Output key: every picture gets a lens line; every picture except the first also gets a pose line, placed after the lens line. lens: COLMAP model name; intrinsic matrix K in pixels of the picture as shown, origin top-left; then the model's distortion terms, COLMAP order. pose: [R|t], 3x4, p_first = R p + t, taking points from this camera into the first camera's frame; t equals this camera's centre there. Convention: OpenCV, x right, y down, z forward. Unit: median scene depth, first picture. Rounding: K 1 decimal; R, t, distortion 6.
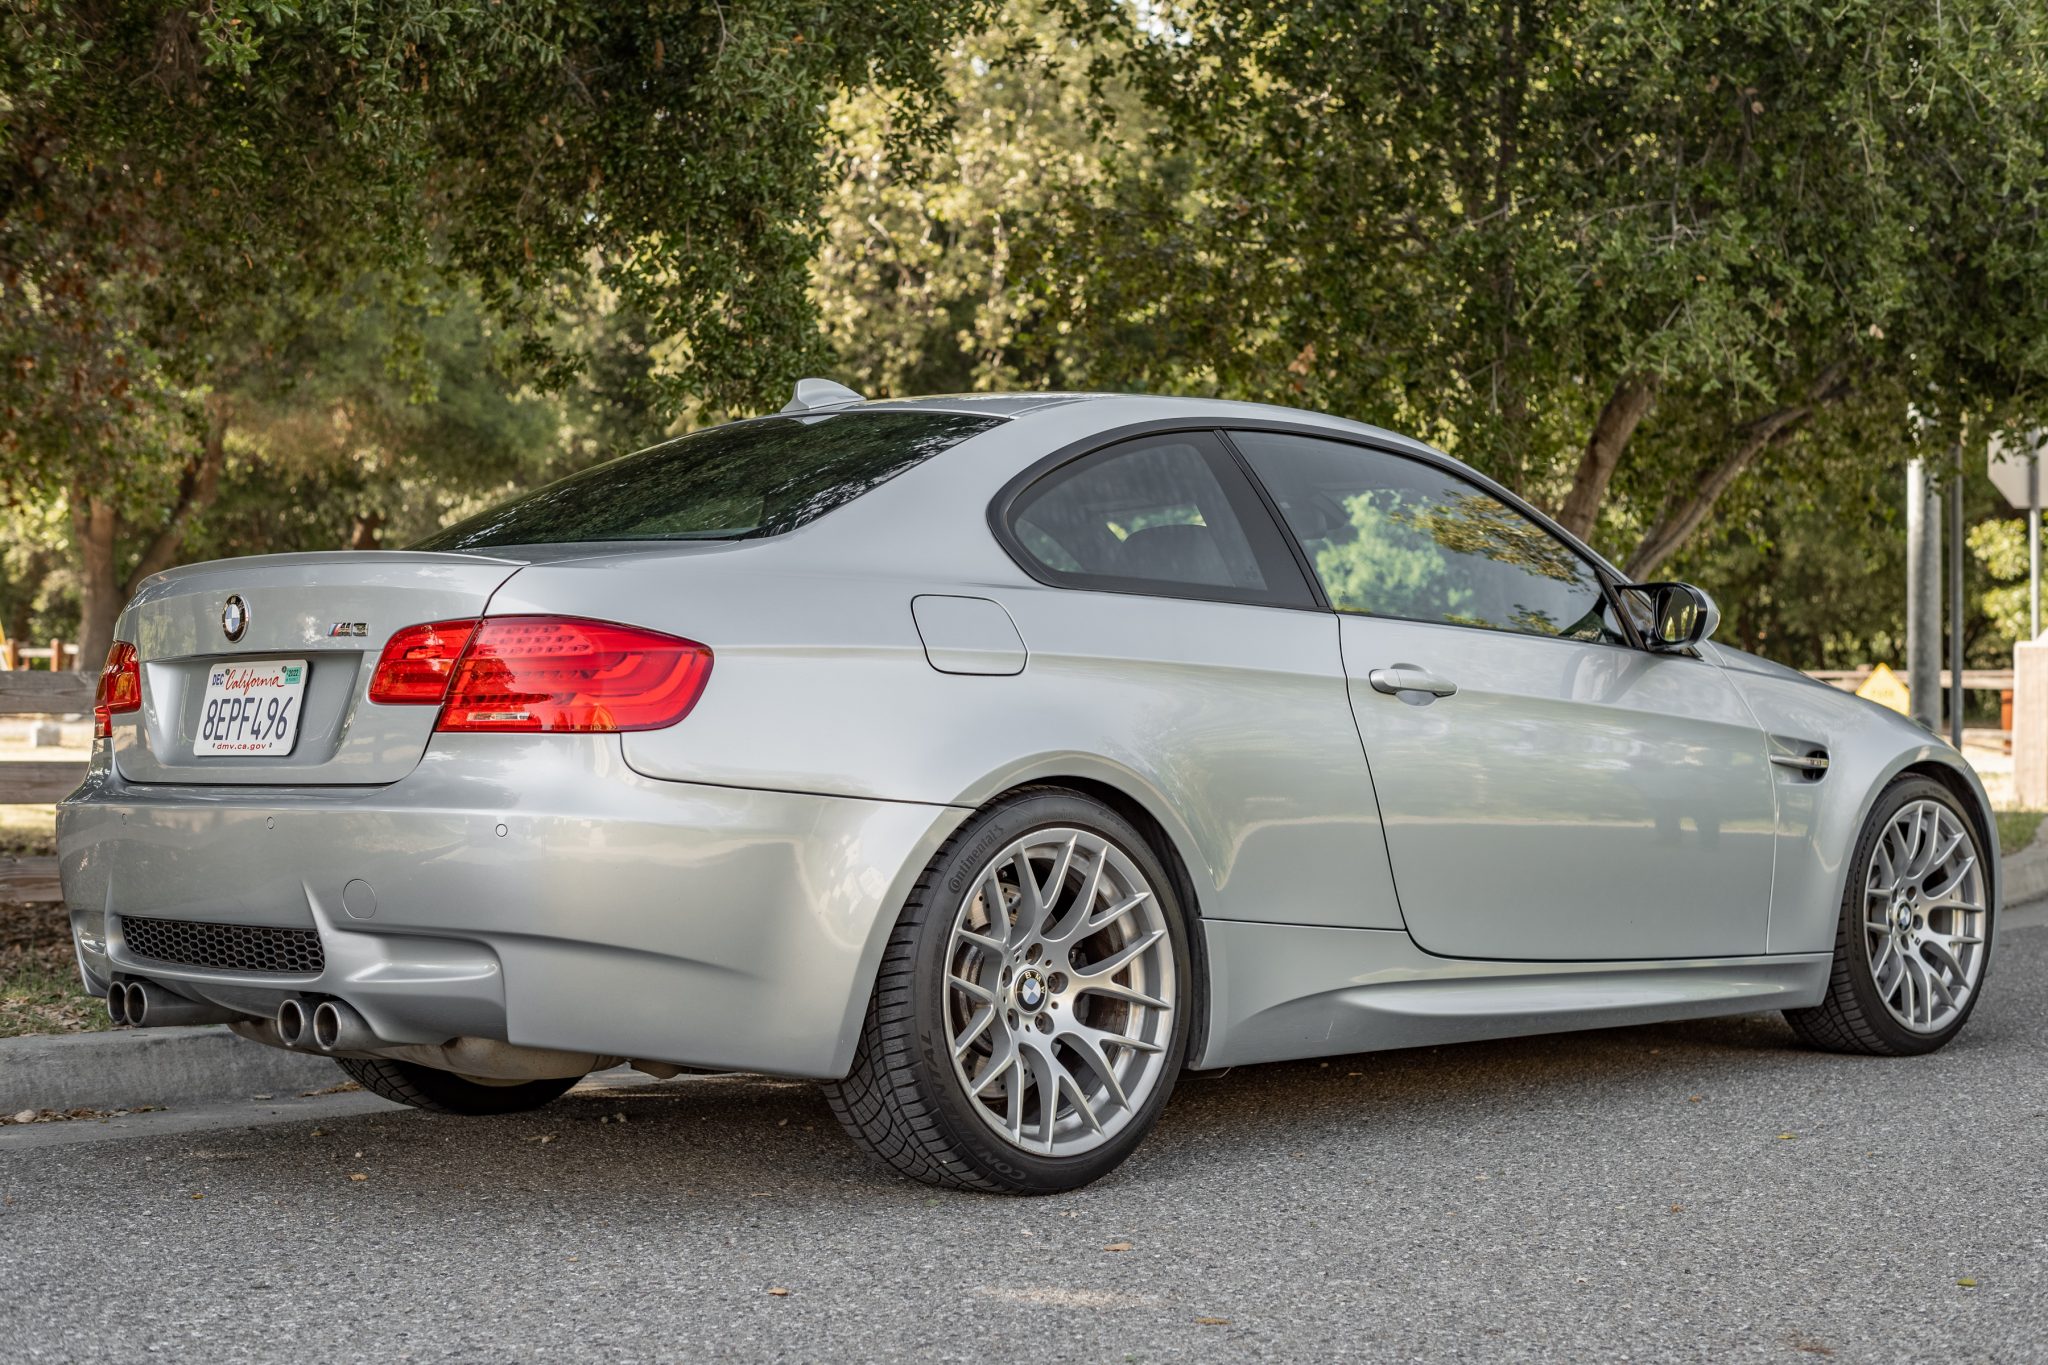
lens RADIAL K [[2951.1, 0, 993.9], [0, 2951.1, 668.3], [0, 0, 1]] dist [-0.120320, 0.106720]
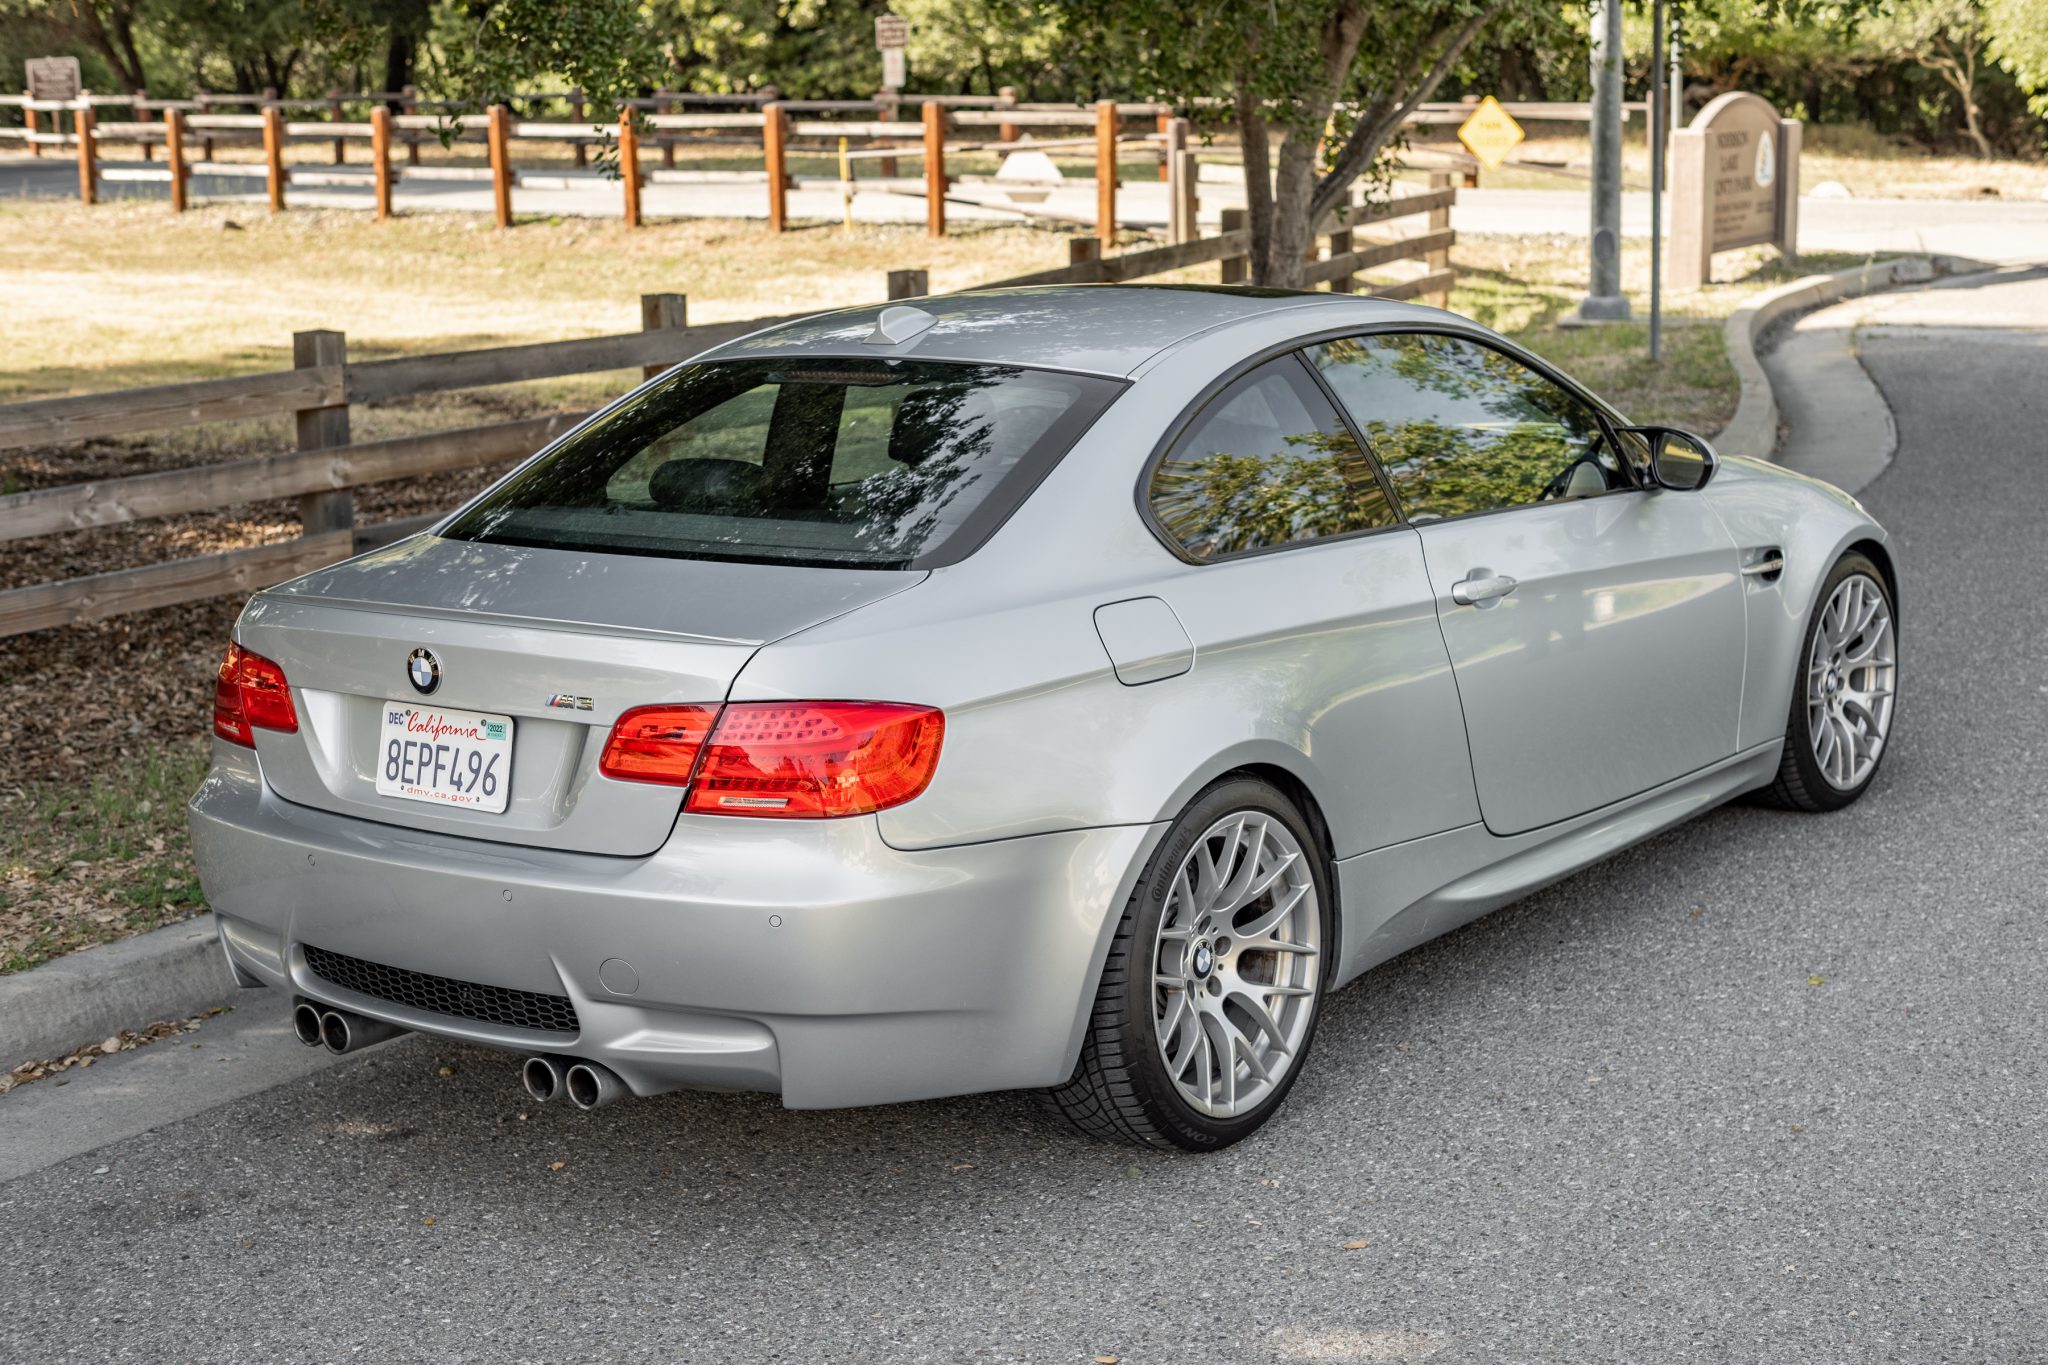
lens RADIAL K [[2951.1, 0, 993.9], [0, 2951.1, 668.3], [0, 0, 1]] dist [-0.120320, 0.106720]
pose [[0.987847, -0.061542, 0.142730, -0.181506], [0.030656, 0.977382, 0.209250, -0.191187], [-0.152379, -0.202331, 0.967390, 0.002369]]
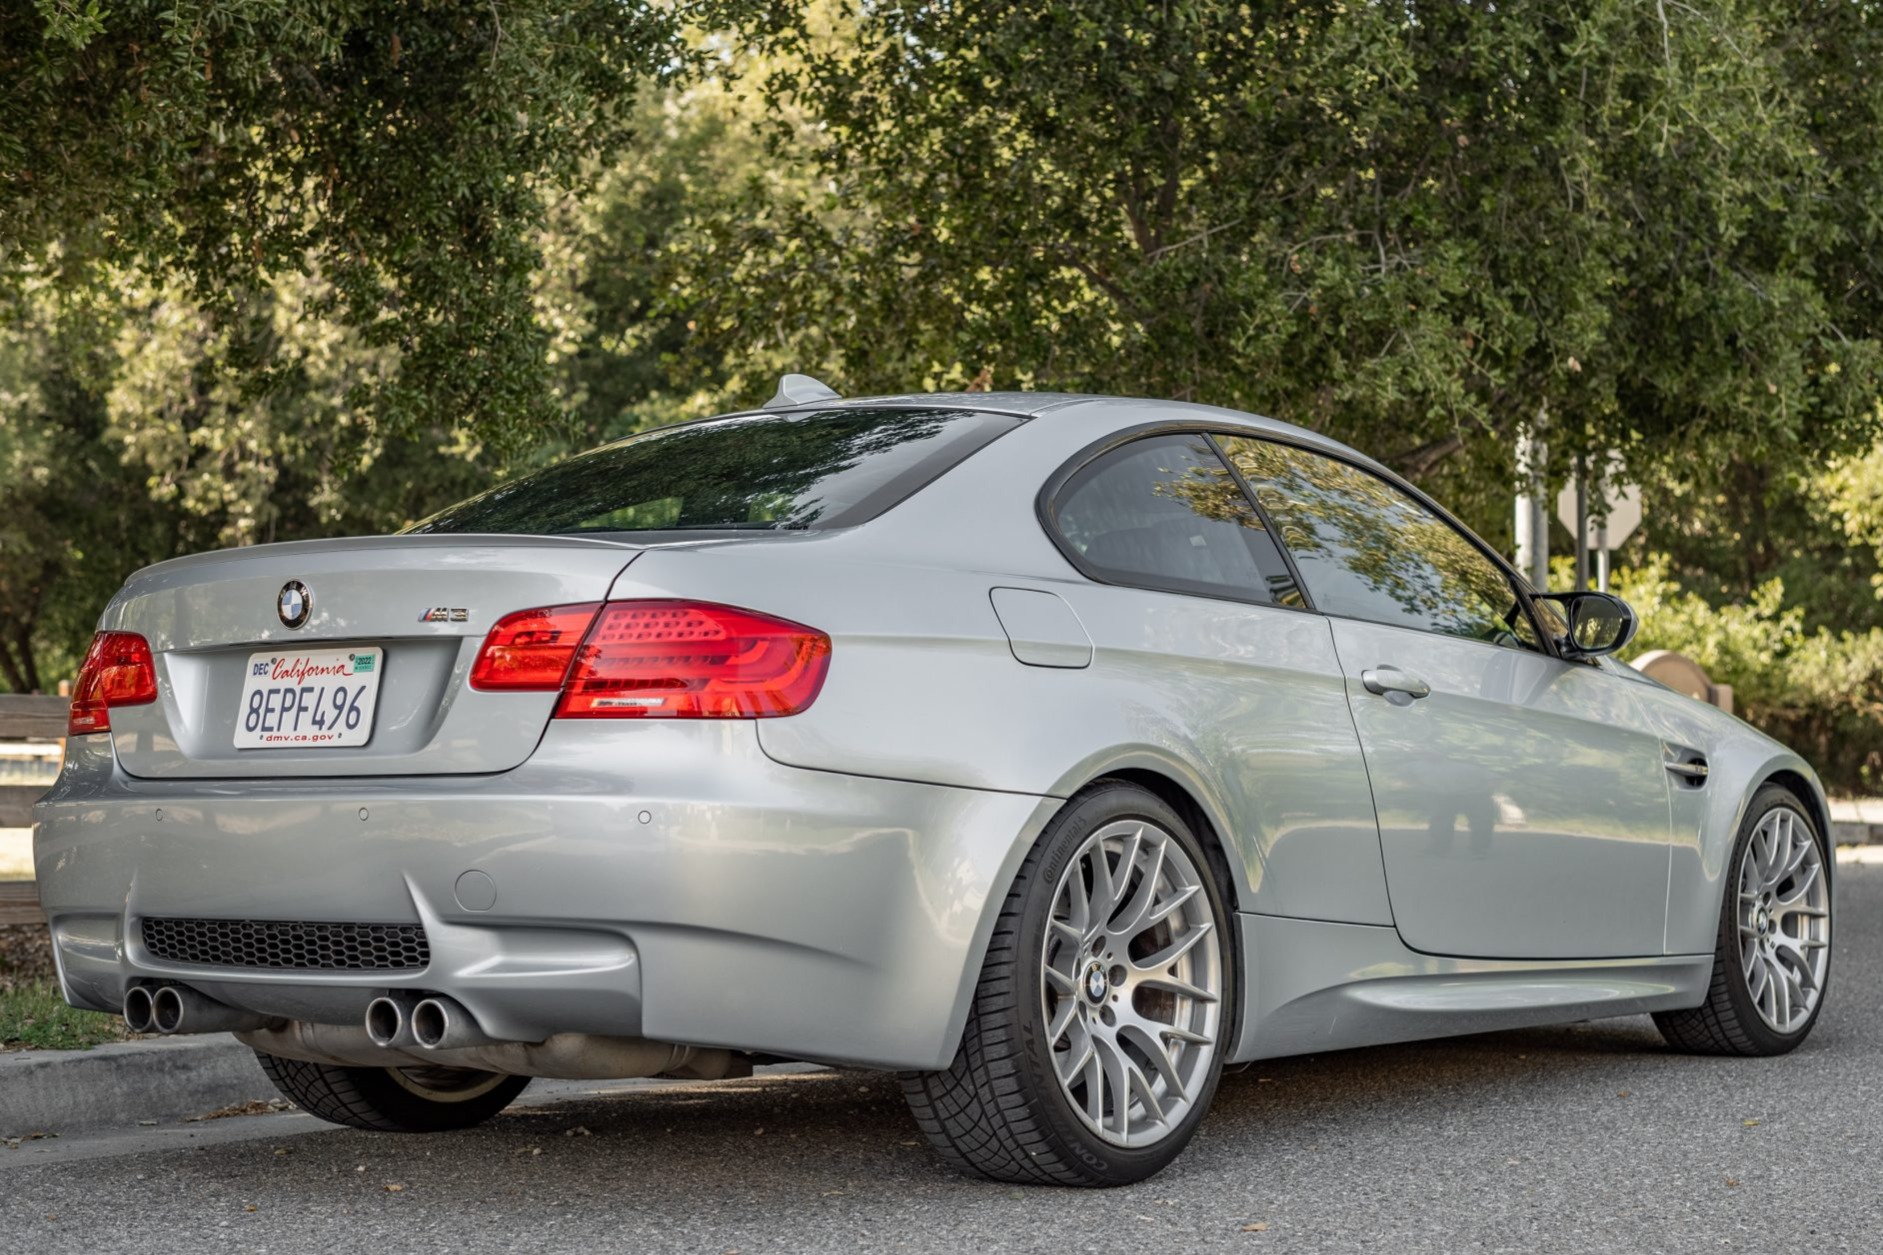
lens RADIAL K [[3070.5, 0, 941.5], [0, 3070.5, 627.5], [0, 0, 1]] dist [-0.123644, 0.108722]
pose [[0.986811, 0.007327, 0.161711, -0.182651], [-0.002656, 0.999573, -0.029088, 0.016545], [-0.161855, 0.028275, 0.986409, -0.020120]]
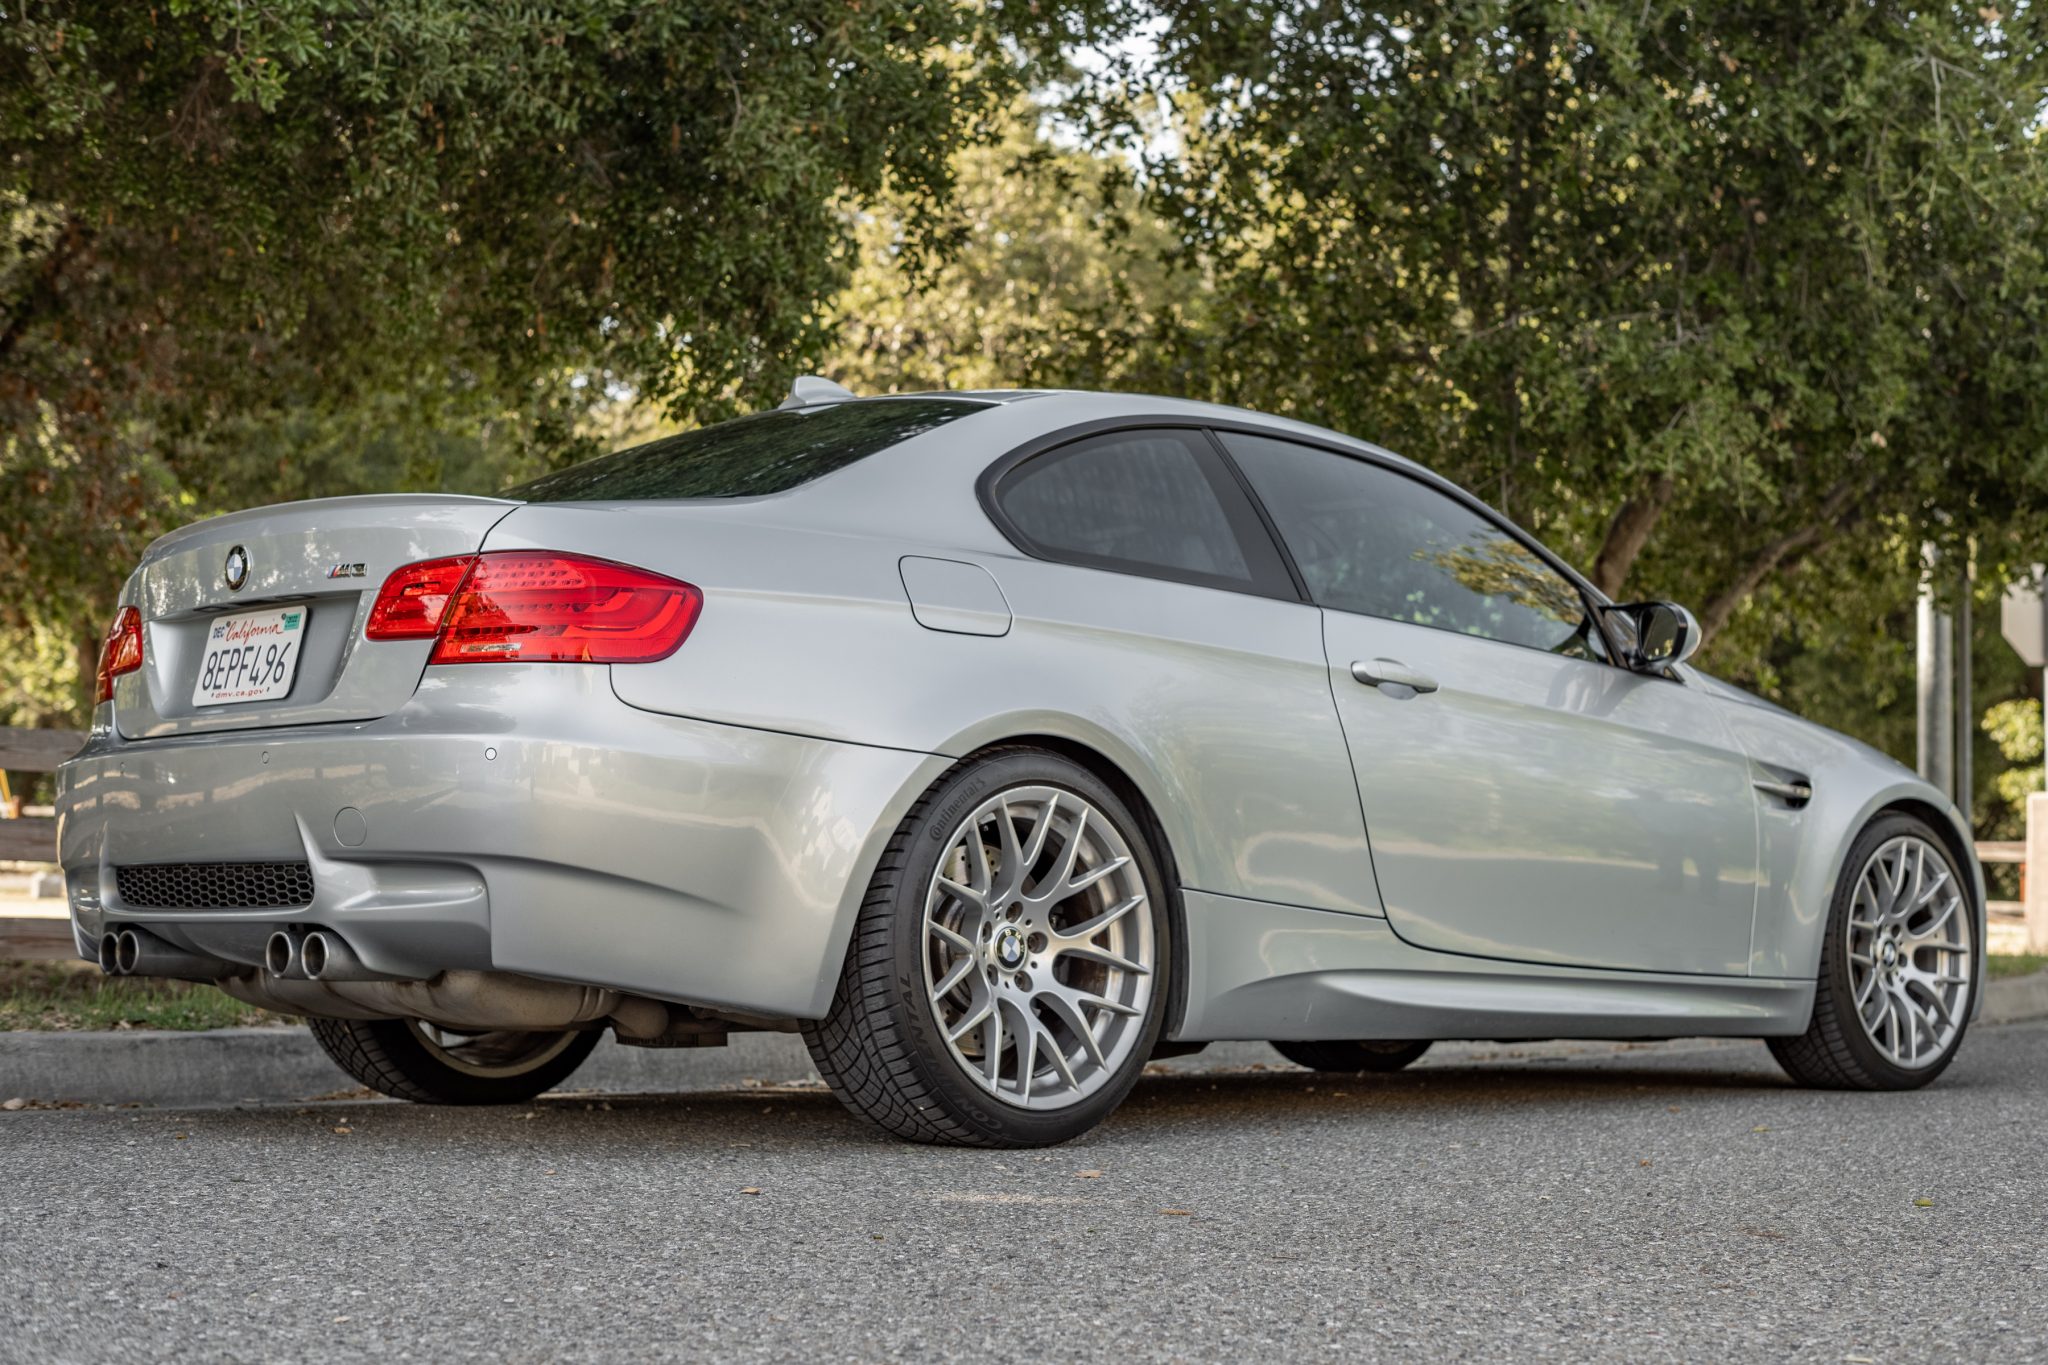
lens RADIAL K [[2981.4, 0, 1024.0], [0, 2981.4, 682.5], [0, 0, 1]] dist [-0.120806, 0.137483]
pose [[0.999874, 0.015402, 0.003714, 0.010438], [-0.015162, 0.998216, -0.057757, 0.067558], [-0.004597, 0.057693, 0.998324, -0.024865]]
